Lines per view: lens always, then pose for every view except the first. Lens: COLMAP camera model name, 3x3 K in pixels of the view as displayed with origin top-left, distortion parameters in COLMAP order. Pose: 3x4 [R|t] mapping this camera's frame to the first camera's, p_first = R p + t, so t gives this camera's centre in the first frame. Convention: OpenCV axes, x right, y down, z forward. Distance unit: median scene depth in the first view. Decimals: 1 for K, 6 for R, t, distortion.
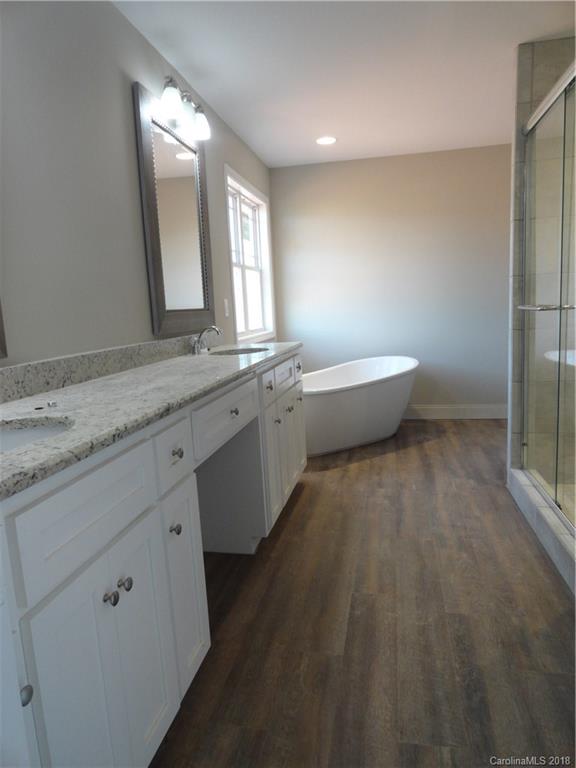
lens RADIAL K [[526.5, 0, 287.2], [0, 526.5, 381.7], [0, 0, 1]] dist [-0.003758, 0.007138]
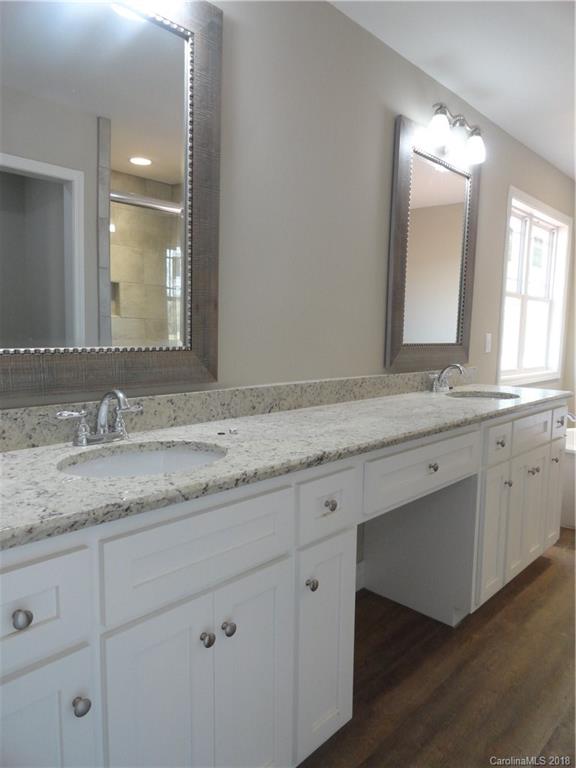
lens RADIAL K [[526.5, 0, 290.5], [0, 526.5, 382.0], [0, 0, 1]] dist [-0.003758, 0.007138]
pose [[0.844474, 0.122117, -0.521490, 0.107529], [-0.139866, 0.990156, 0.005372, -0.042546], [0.517012, 0.068402, 0.853241, 0.073130]]
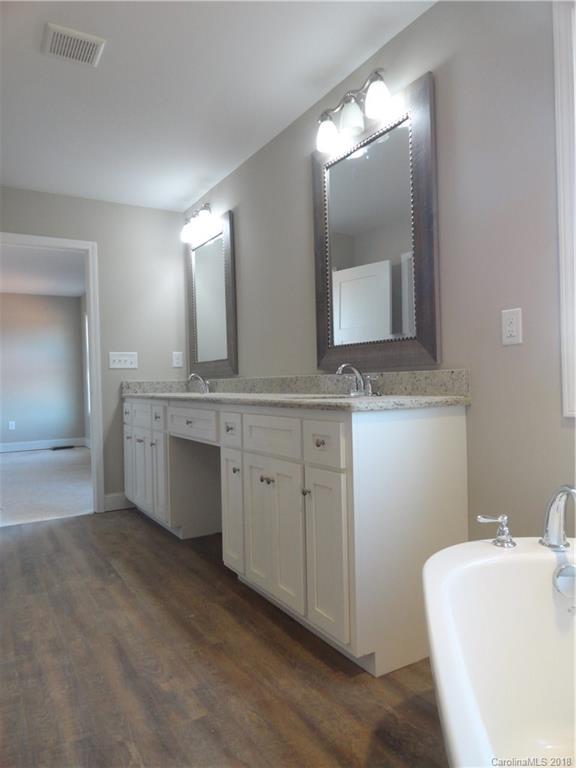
lens RADIAL K [[526.5, 0, 283.7], [0, 526.5, 385.1], [0, 0, 1]] dist [-0.003758, 0.007138]
pose [[-0.740133, 0.070396, -0.668766, 0.516398], [-0.036932, 0.988749, 0.144952, -0.203851], [0.671446, 0.131982, -0.729206, 1.676381]]
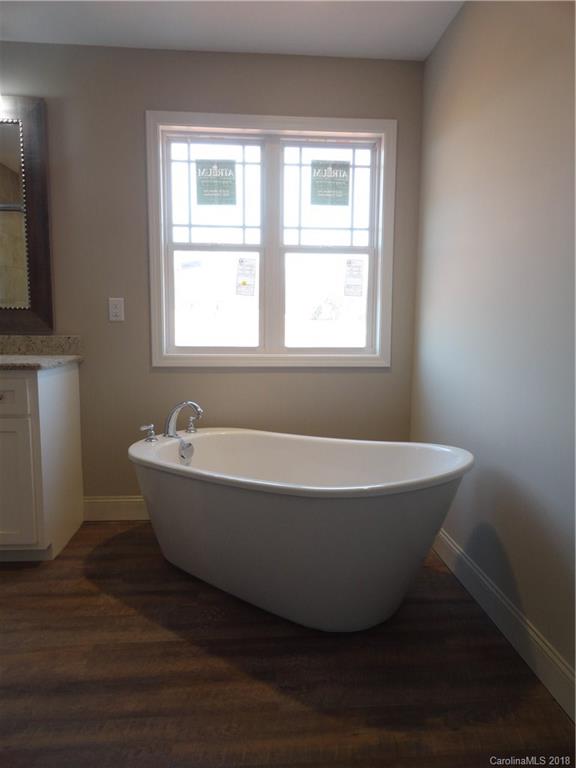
lens RADIAL K [[526.5, 0, 282.7], [0, 526.5, 385.0], [0, 0, 1]] dist [-0.003758, 0.007138]
pose [[0.258135, 0.161244, -0.952558, 0.939535], [-0.160039, 0.979488, 0.122433, -0.224854], [0.952761, 0.120843, 0.278646, 1.411713]]
